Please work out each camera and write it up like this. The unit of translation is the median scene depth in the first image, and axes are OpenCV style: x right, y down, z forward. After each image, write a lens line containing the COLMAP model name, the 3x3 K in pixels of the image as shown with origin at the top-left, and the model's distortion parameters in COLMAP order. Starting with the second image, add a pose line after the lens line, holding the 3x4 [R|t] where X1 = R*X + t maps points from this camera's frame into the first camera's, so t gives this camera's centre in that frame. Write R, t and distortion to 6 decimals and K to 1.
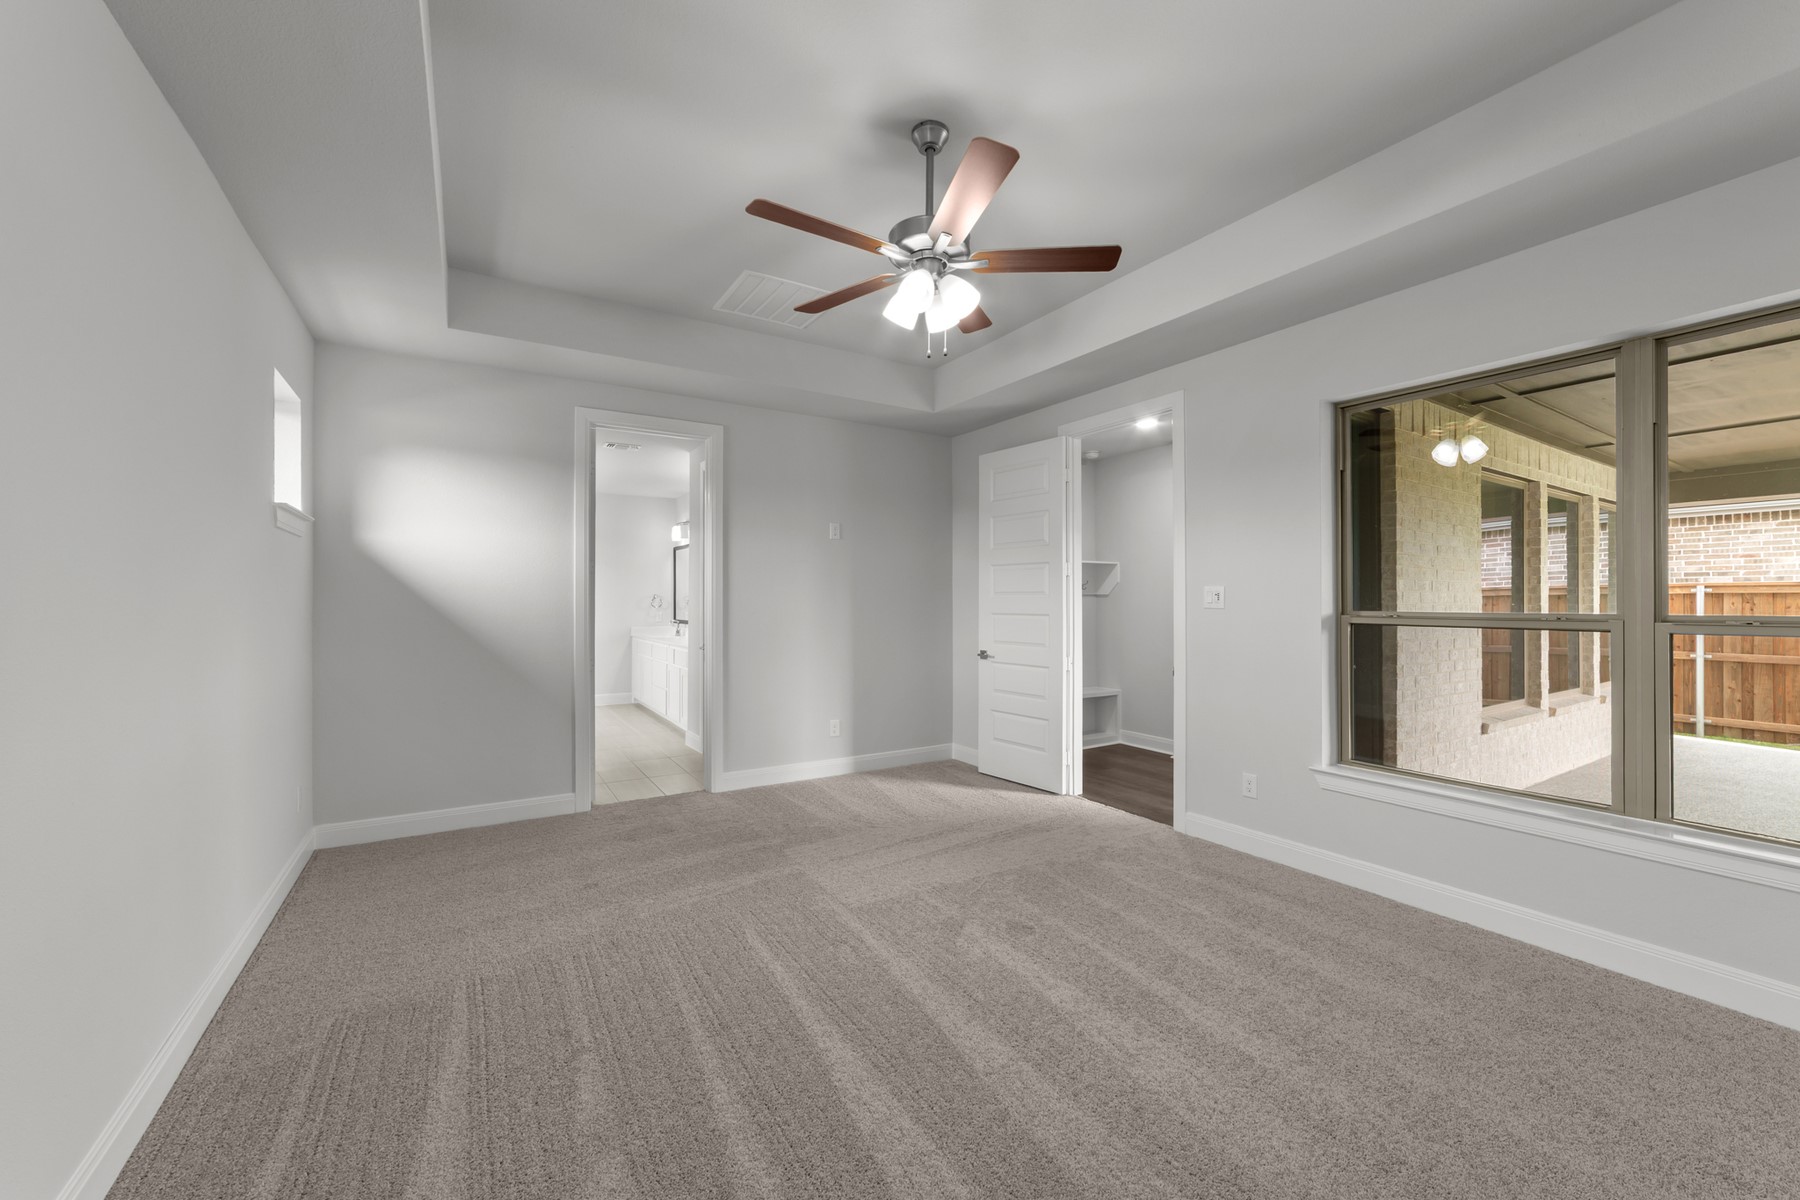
lens RADIAL K [[697.7, 0, 908.8], [0, 697.7, 614.5], [0, 0, 1]] dist [-0.031824, 0.013608]
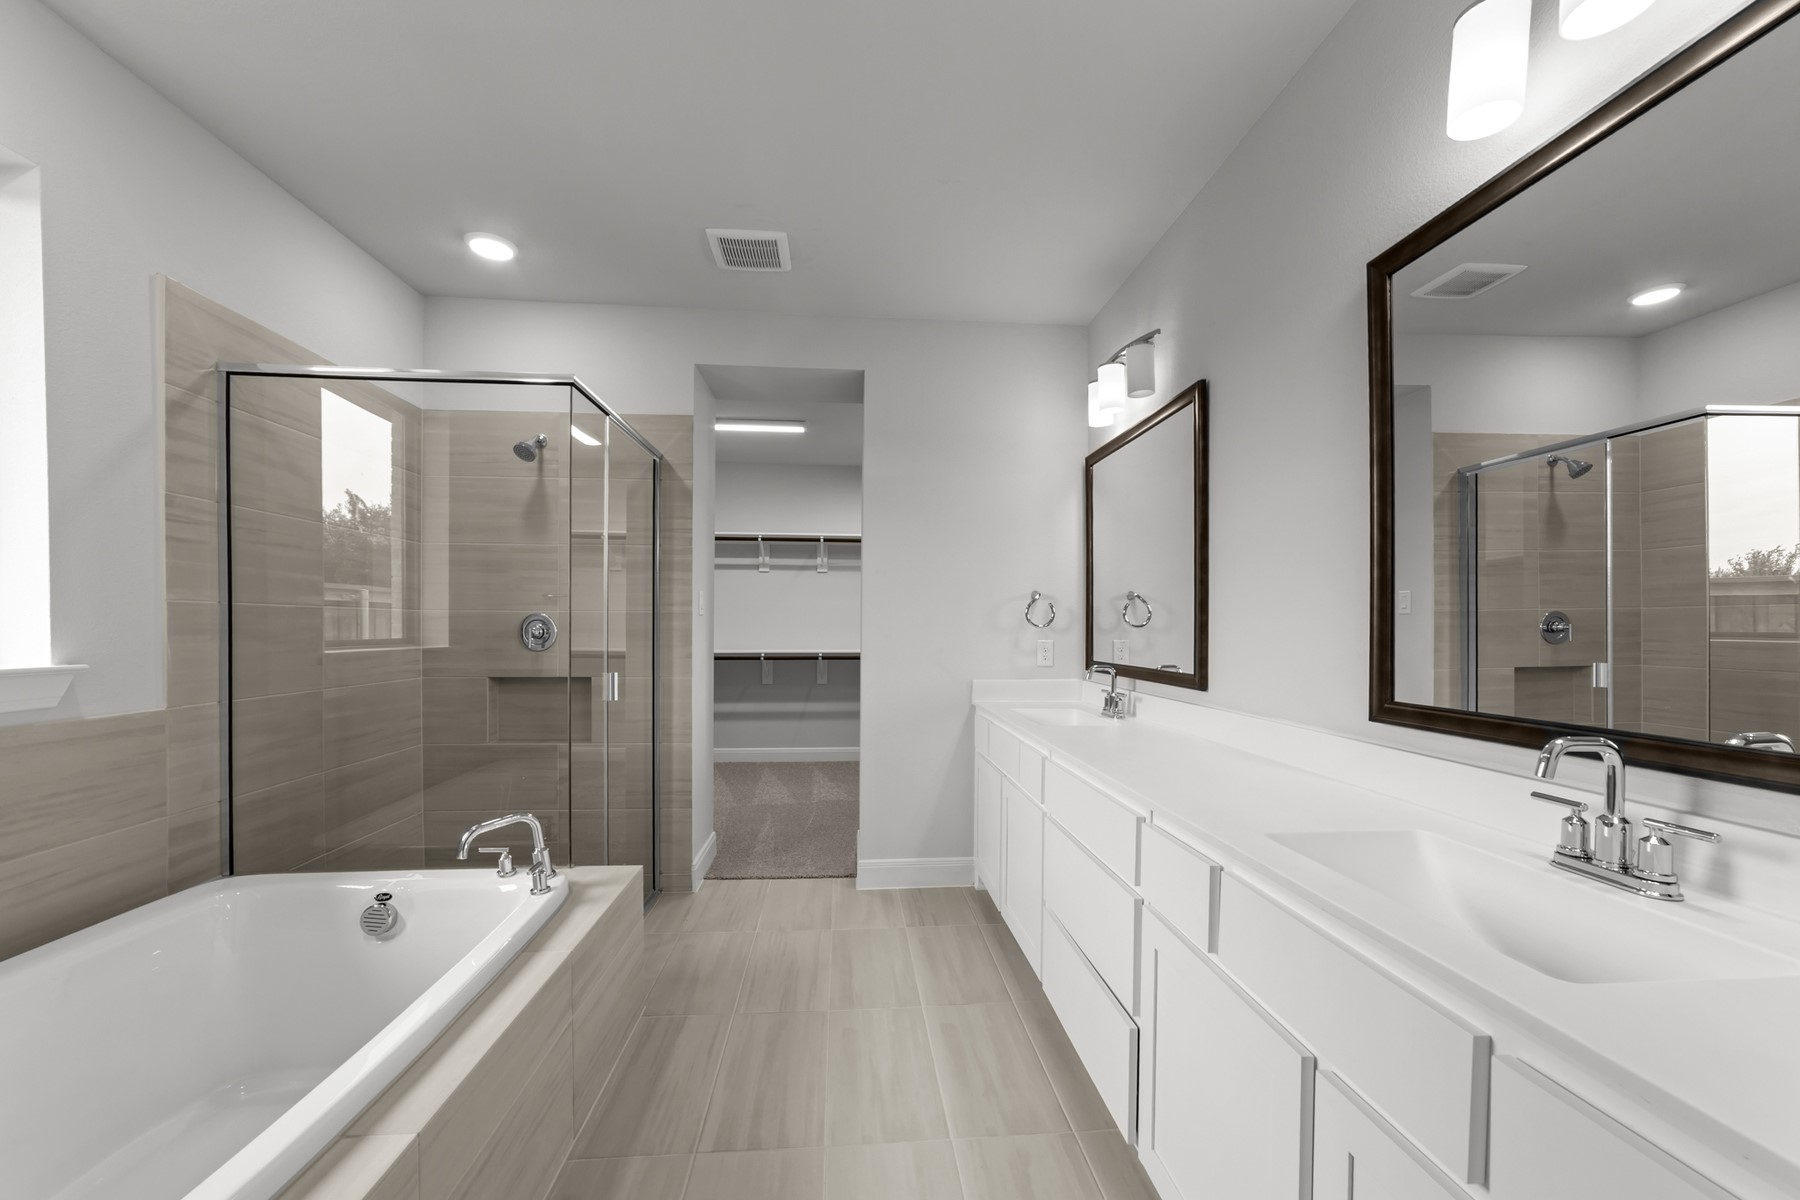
lens RADIAL K [[697.7, 0, 908.8], [0, 697.7, 614.5], [0, 0, 1]] dist [-0.031824, 0.013608]
pose [[0.891361, 0.003087, -0.453284, -0.258572], [-0.012078, 0.999784, -0.016942, -0.009227], [0.453133, 0.020576, 0.891205, 0.643090]]
